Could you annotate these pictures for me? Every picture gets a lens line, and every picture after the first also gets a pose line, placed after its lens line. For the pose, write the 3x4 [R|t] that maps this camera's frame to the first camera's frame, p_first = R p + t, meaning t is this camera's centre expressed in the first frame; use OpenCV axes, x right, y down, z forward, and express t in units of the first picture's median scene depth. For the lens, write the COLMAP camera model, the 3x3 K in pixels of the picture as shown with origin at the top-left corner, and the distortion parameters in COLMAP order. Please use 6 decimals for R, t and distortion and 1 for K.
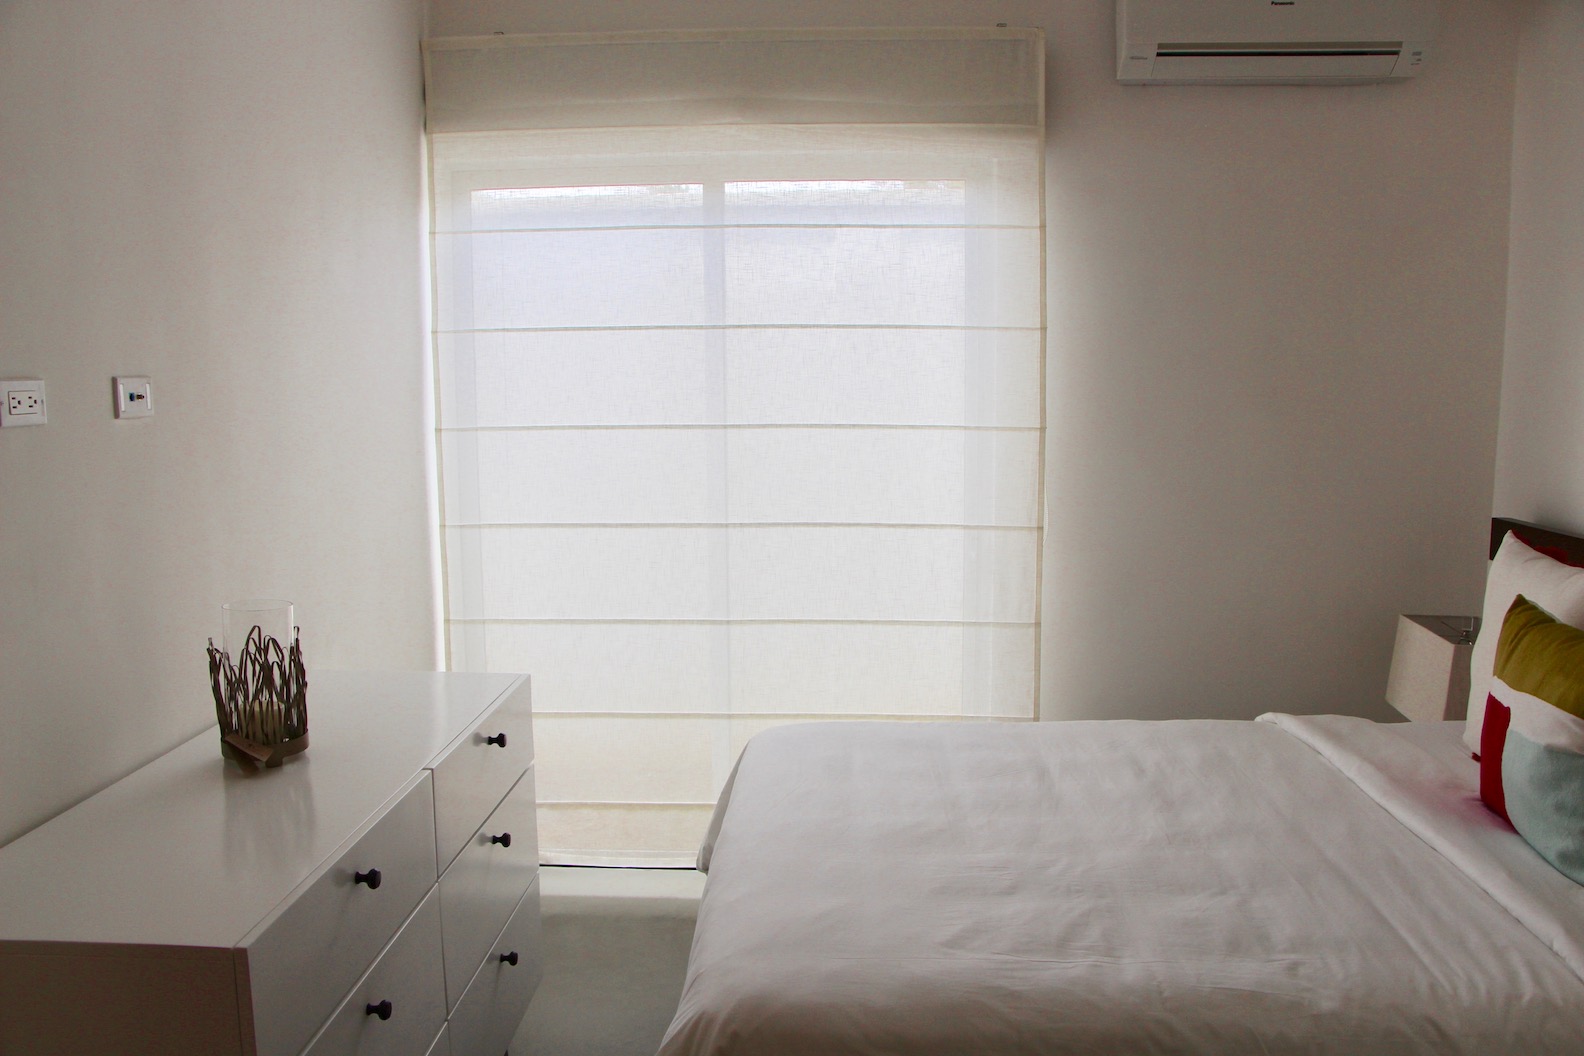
lens RADIAL K [[1311.9, 0, 785.0], [0, 1311.9, 530.5], [0, 0, 1]] dist [-0.183371, 0.161586]
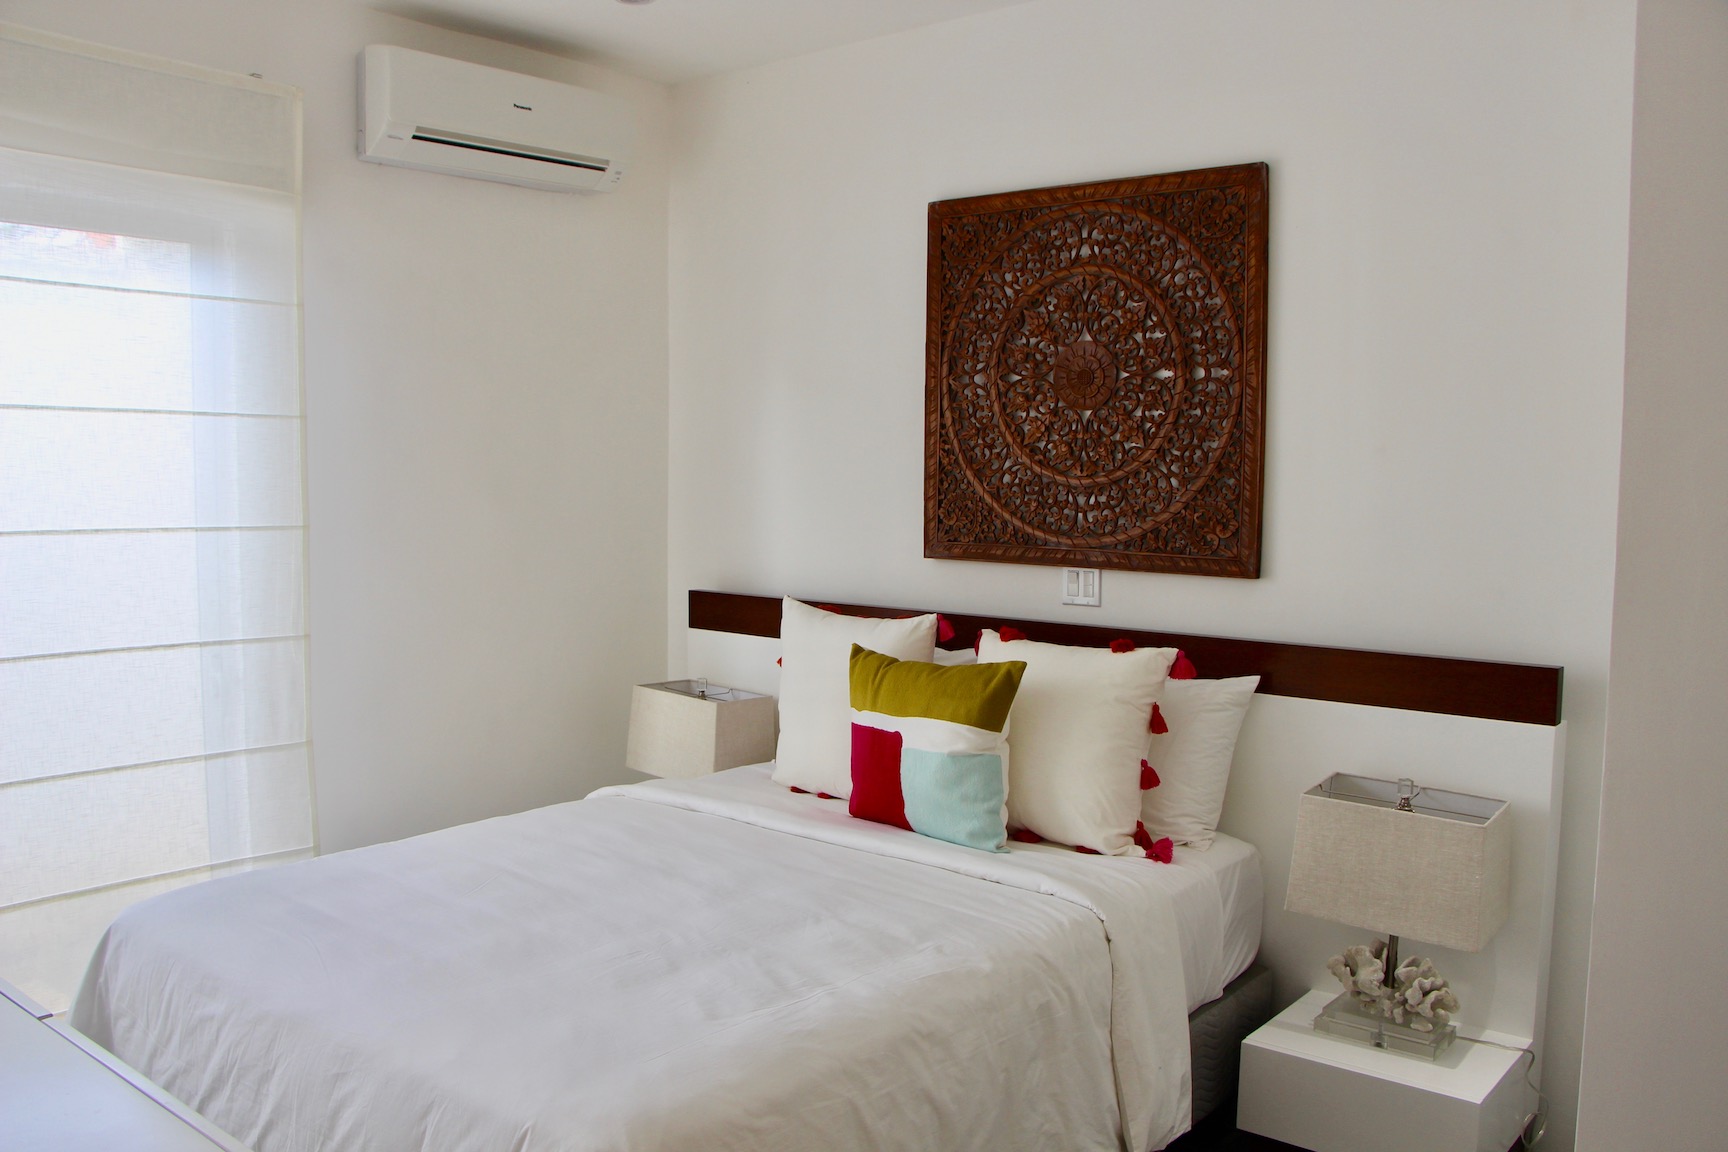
lens RADIAL K [[1431.1, 0, 856.3], [0, 1431.1, 578.8], [0, 0, 1]] dist [-0.183371, 0.161586]
pose [[0.600681, -0.054664, 0.797618, -0.357547], [0.088510, 0.996074, 0.001609, -0.009564], [-0.794575, 0.069630, 0.603161, 0.109496]]
